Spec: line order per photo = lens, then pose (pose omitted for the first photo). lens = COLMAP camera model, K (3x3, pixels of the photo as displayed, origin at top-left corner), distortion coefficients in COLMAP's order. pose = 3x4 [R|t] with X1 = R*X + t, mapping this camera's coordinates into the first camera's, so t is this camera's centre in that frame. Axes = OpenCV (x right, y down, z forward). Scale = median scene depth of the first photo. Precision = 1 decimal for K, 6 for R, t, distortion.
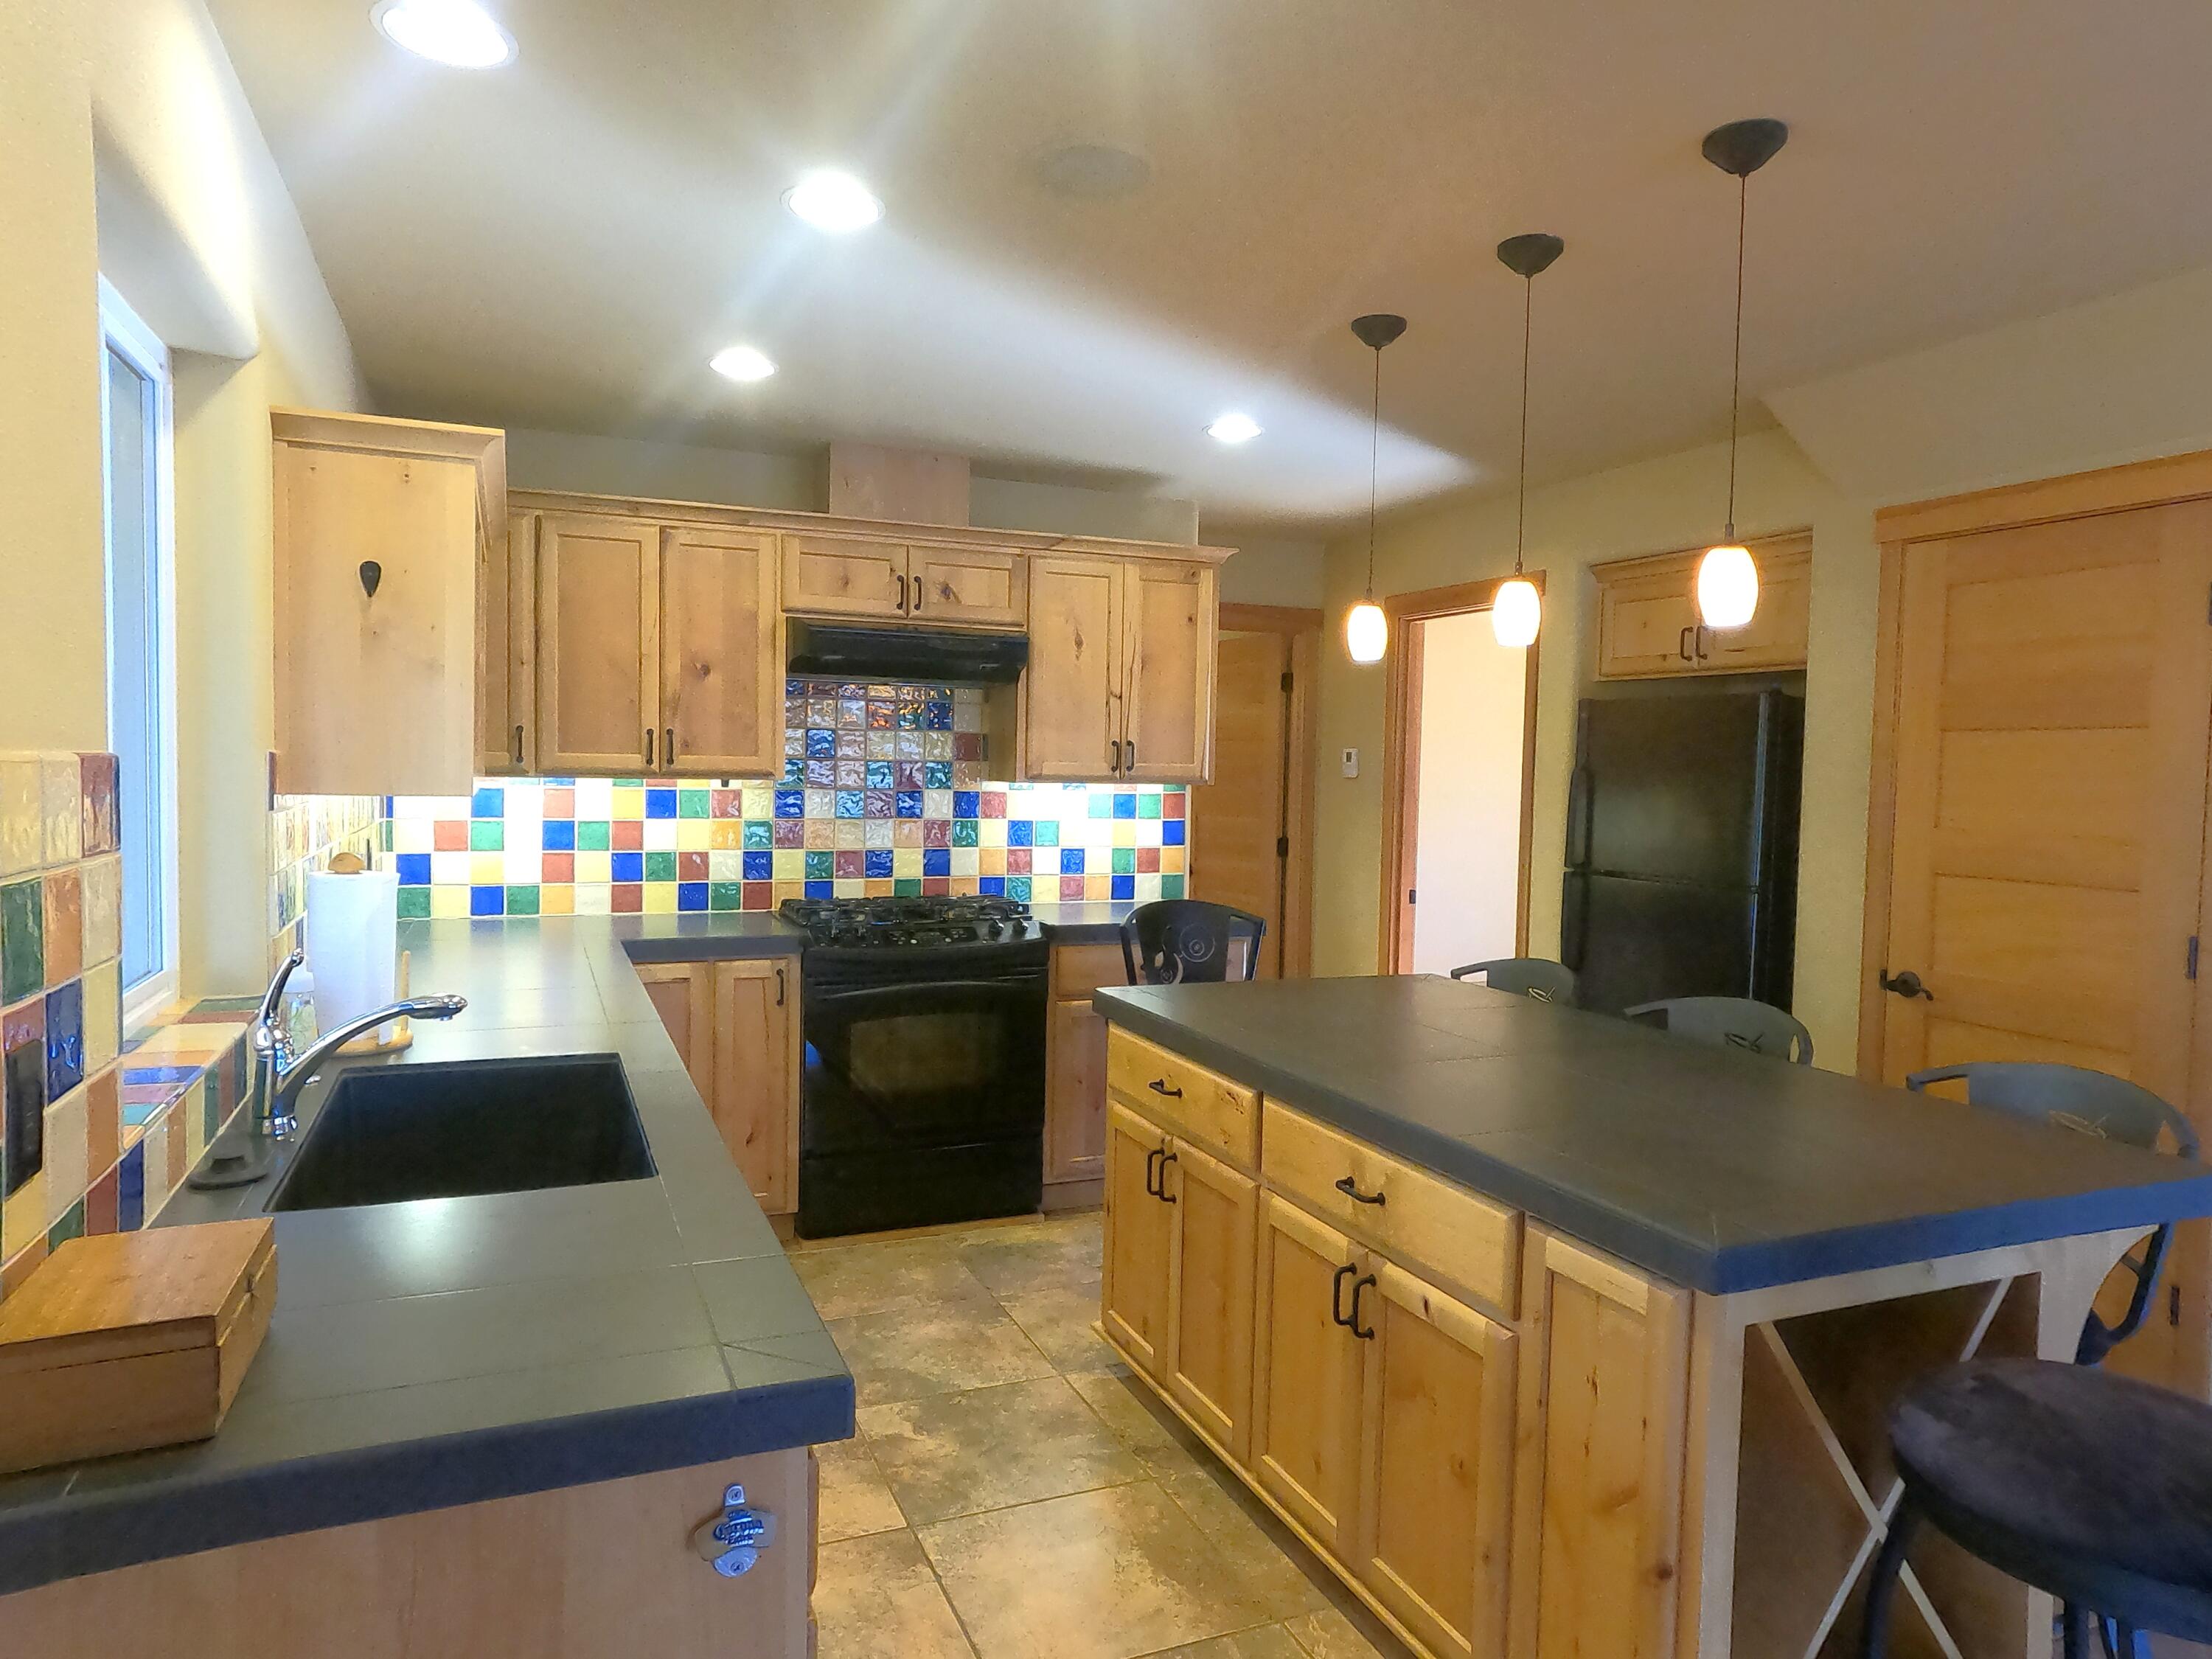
lens RADIAL K [[1377.4, 0, 1095.4], [0, 1377.4, 831.4], [0, 0, 1]] dist [-0.005990, 0.003310]
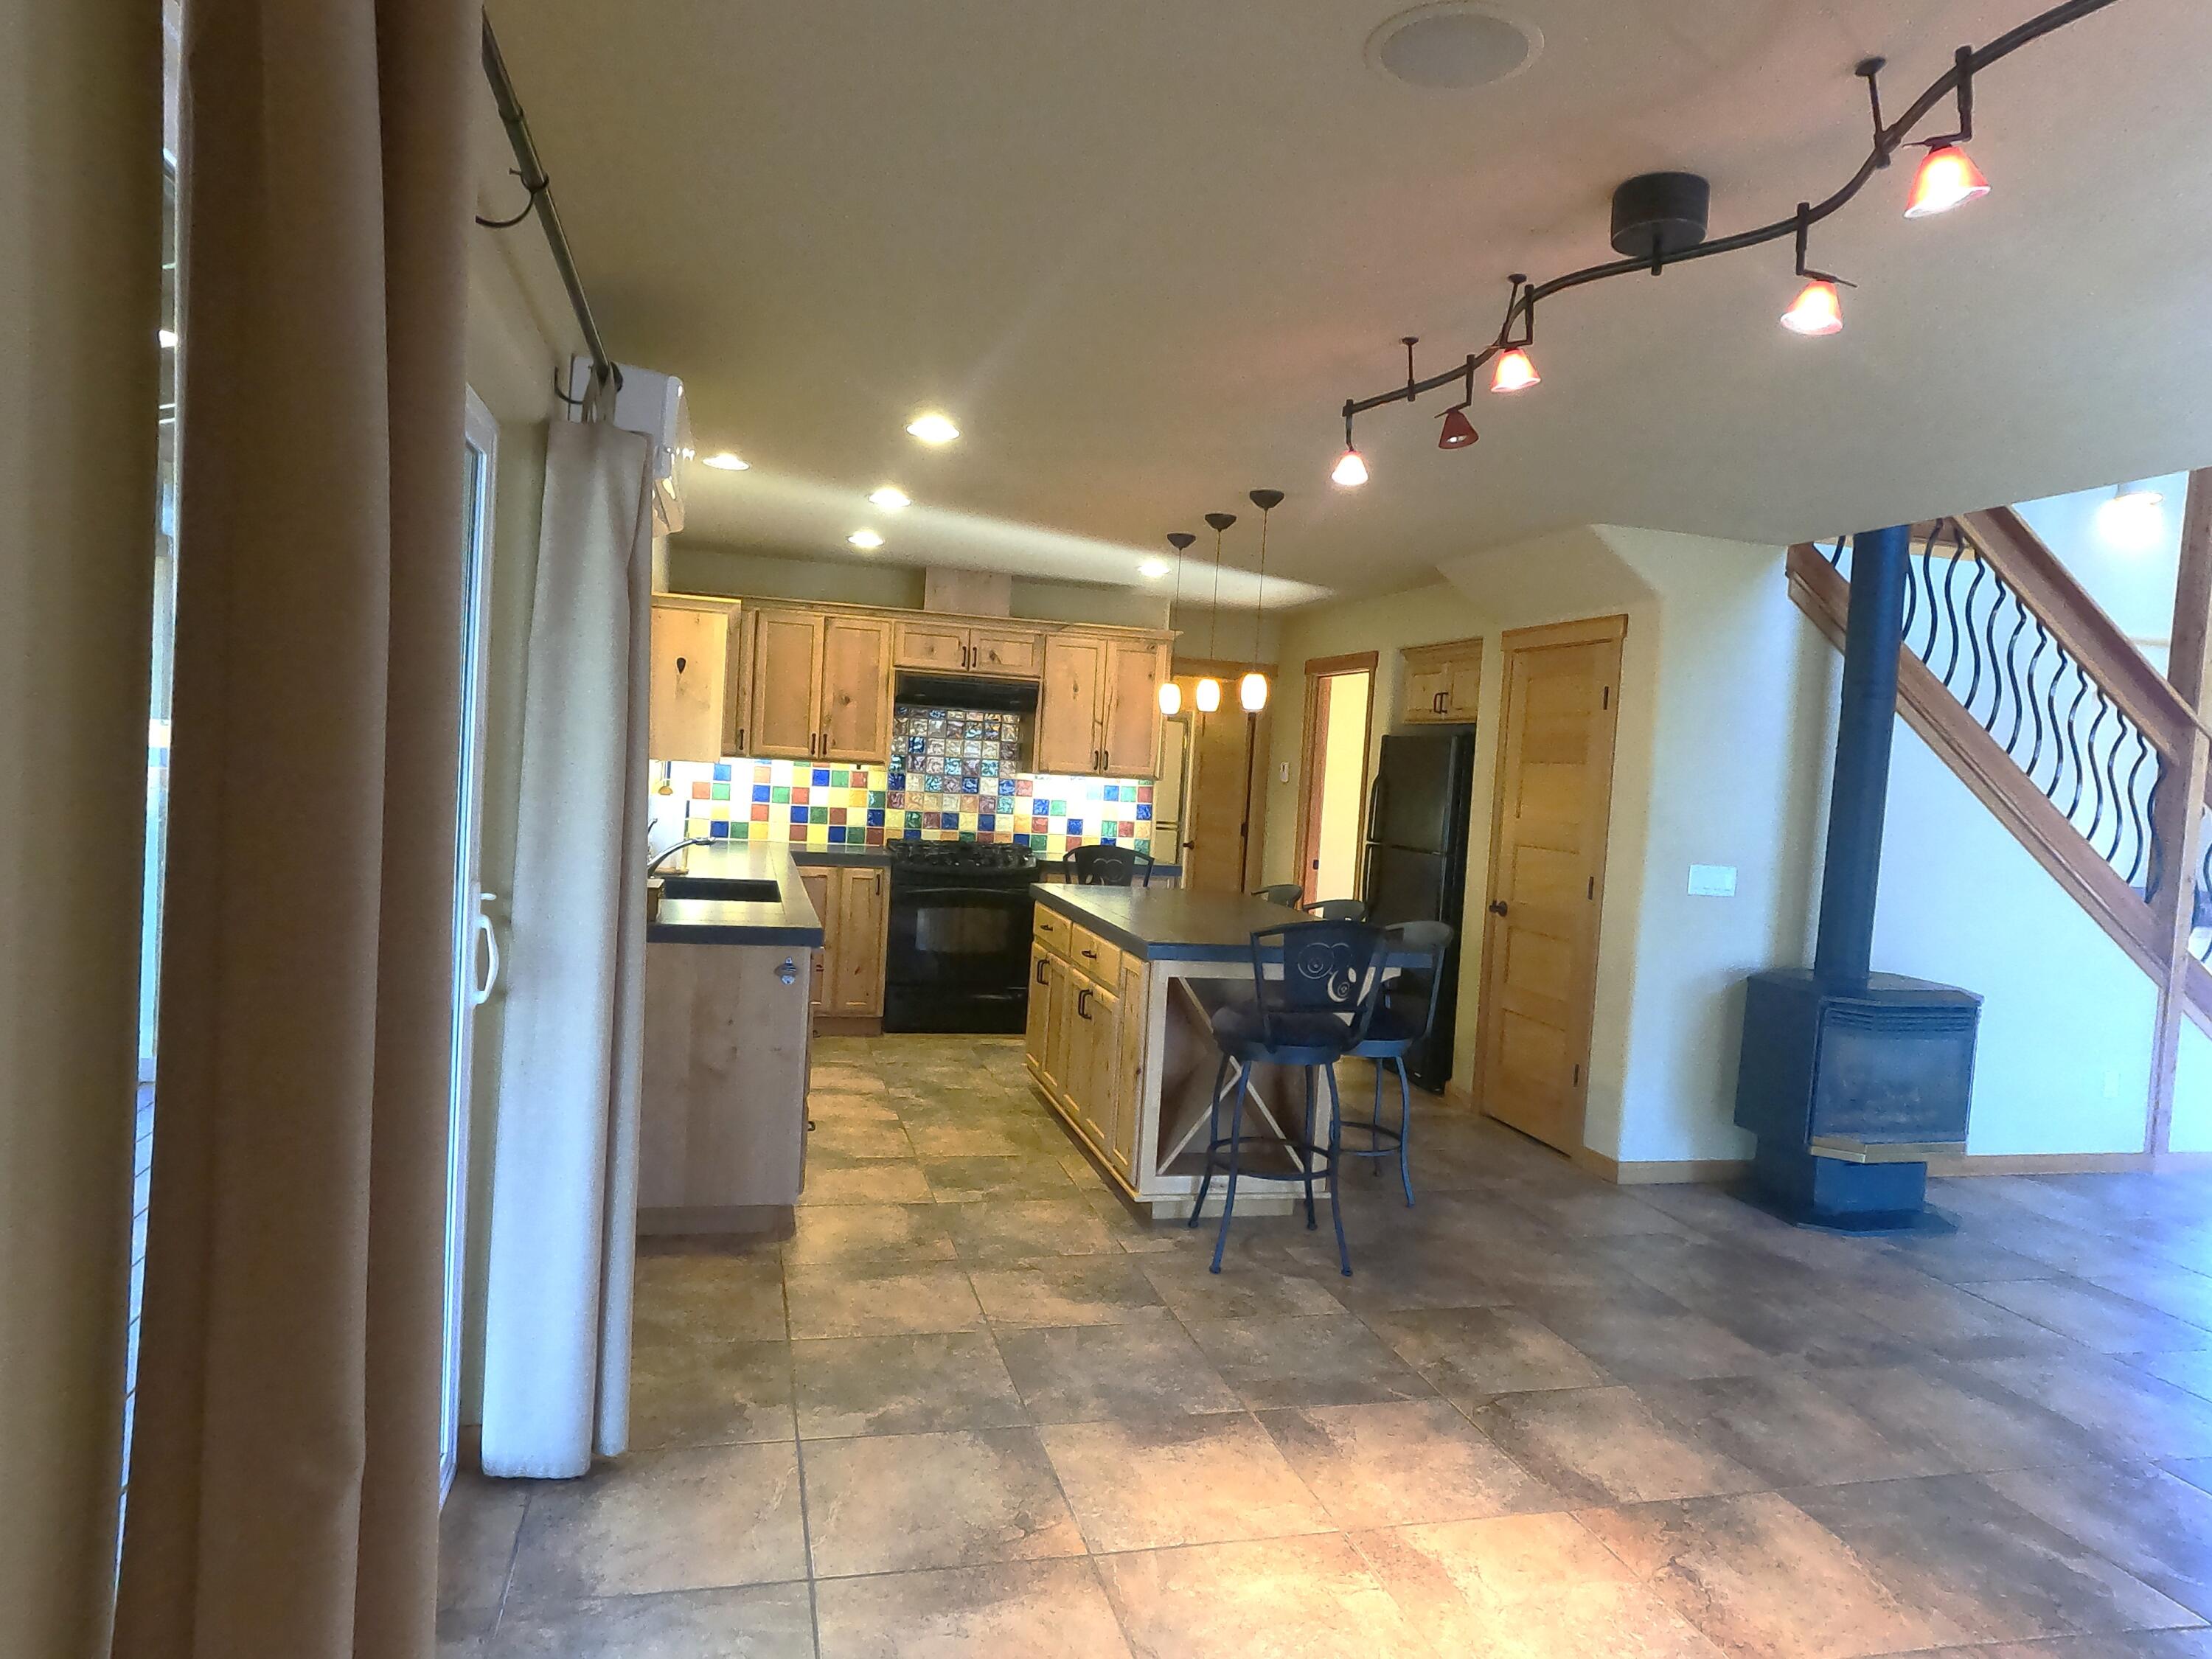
lens RADIAL K [[1377.4, 0, 1108.7], [0, 1377.4, 829.4], [0, 0, 1]] dist [-0.005990, 0.003310]
pose [[0.989674, 0.045181, -0.136031, 0.268035], [-0.046359, 0.998910, -0.005505, 0.036372], [0.135634, 0.011754, 0.990689, -0.626272]]
